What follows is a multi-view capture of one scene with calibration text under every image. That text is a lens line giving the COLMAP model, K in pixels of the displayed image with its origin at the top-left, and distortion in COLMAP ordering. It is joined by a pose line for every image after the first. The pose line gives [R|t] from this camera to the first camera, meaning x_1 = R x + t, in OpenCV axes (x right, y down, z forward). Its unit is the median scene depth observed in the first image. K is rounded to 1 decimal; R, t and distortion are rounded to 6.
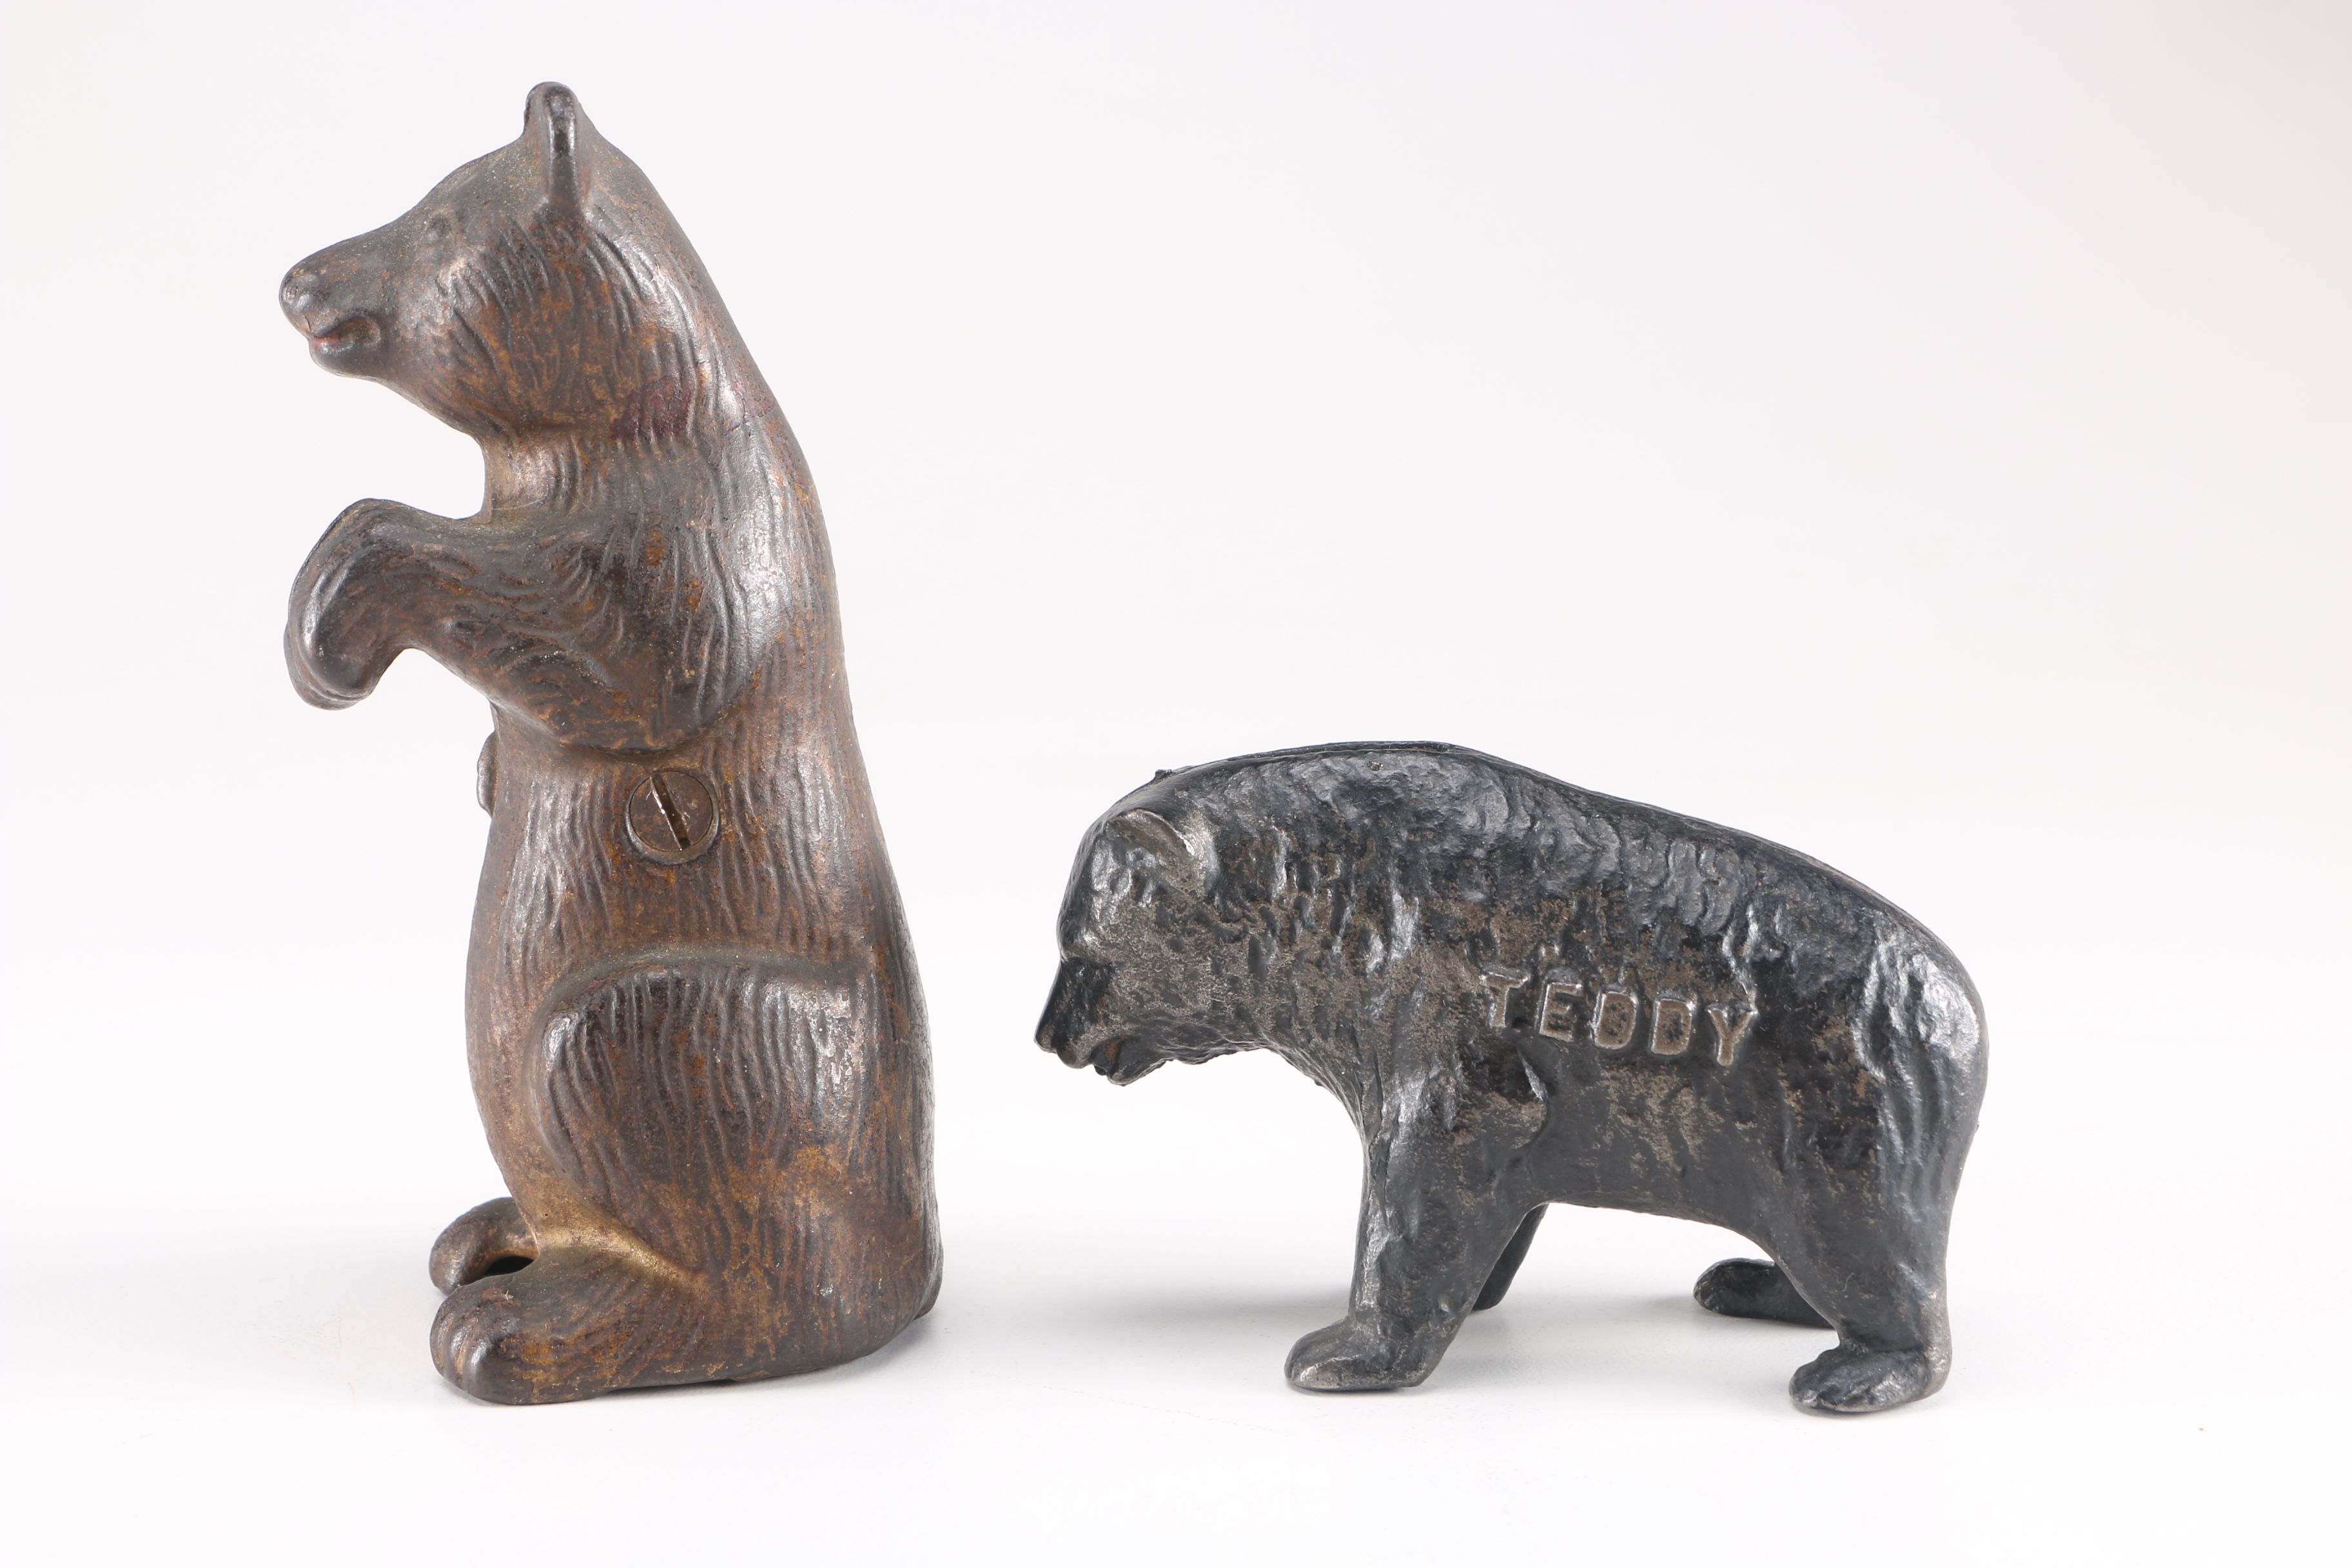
lens RADIAL K [[4561.2, 0, 1178.6], [0, 4561.2, 784.1], [0, 0, 1]] dist [-0.011656, 0.000000]
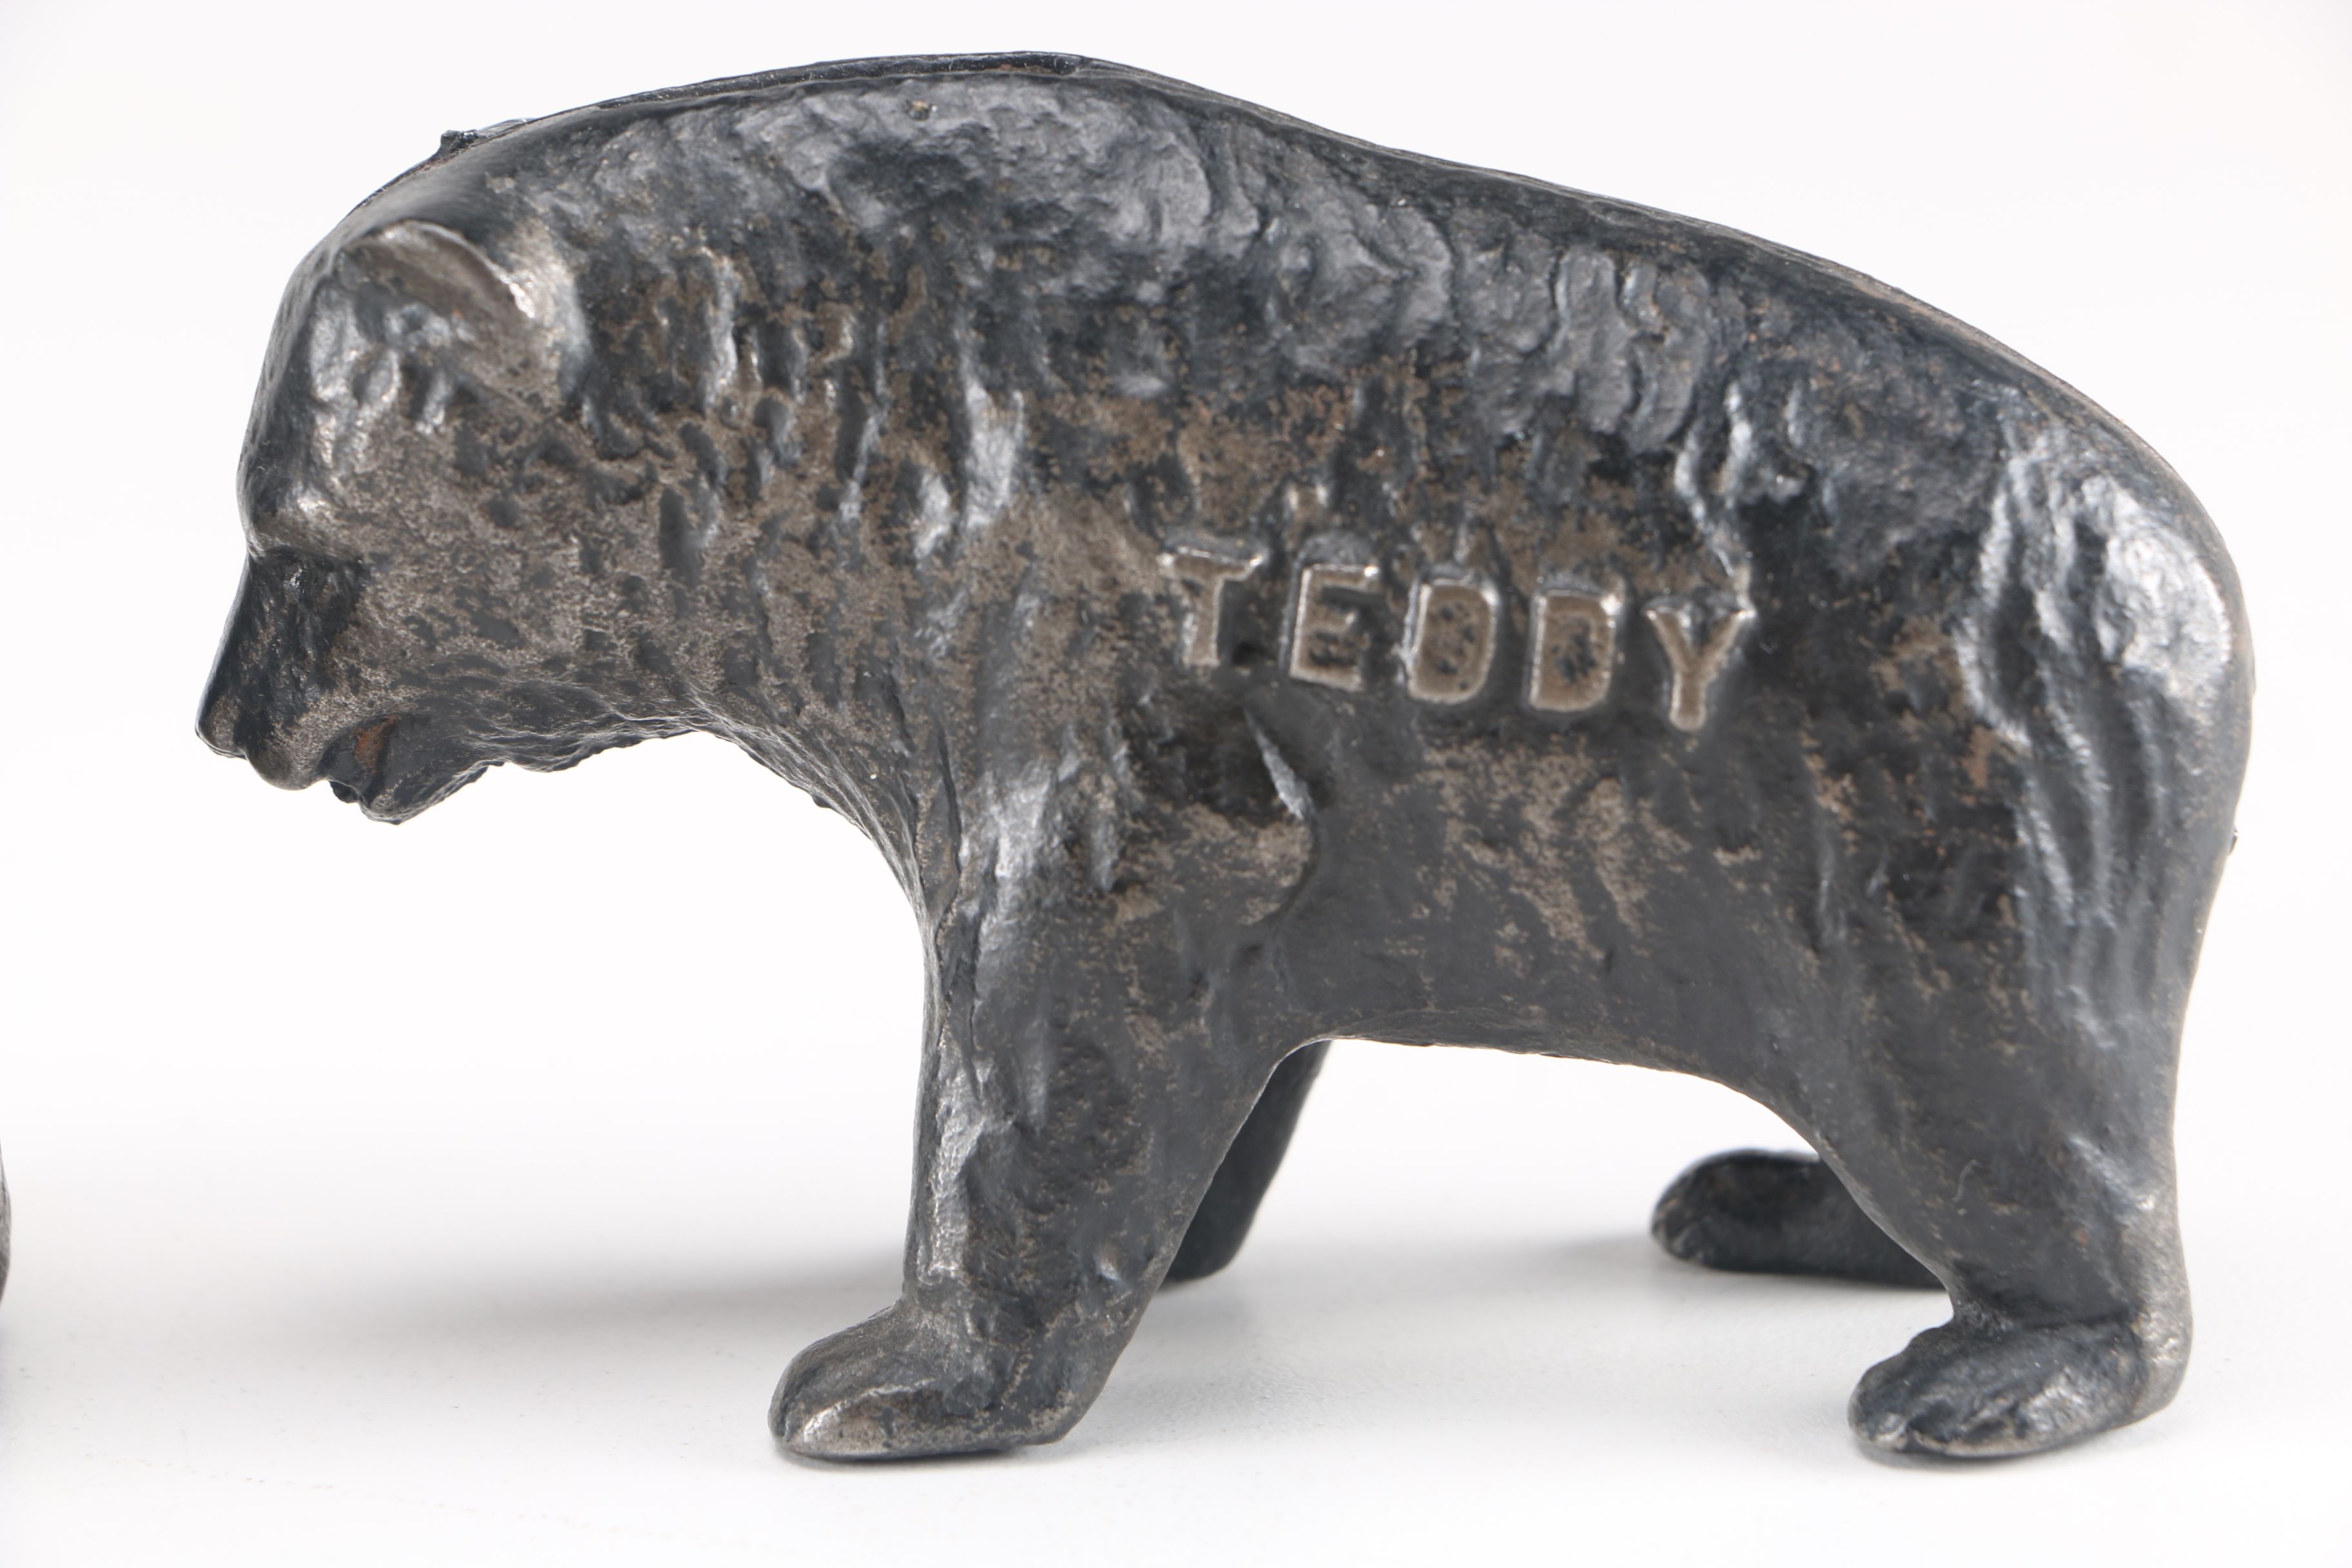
lens RADIAL K [[12116.0, 0, 1176.5], [0, 12116.0, 786.1], [0, 0, 1]] dist [0.359328, 0.000000]
pose [[0.997603, -0.036424, 0.058836, -0.005749], [0.032914, 0.997682, 0.059554, -0.008073], [-0.060869, -0.057474, 0.996490, -0.231292]]
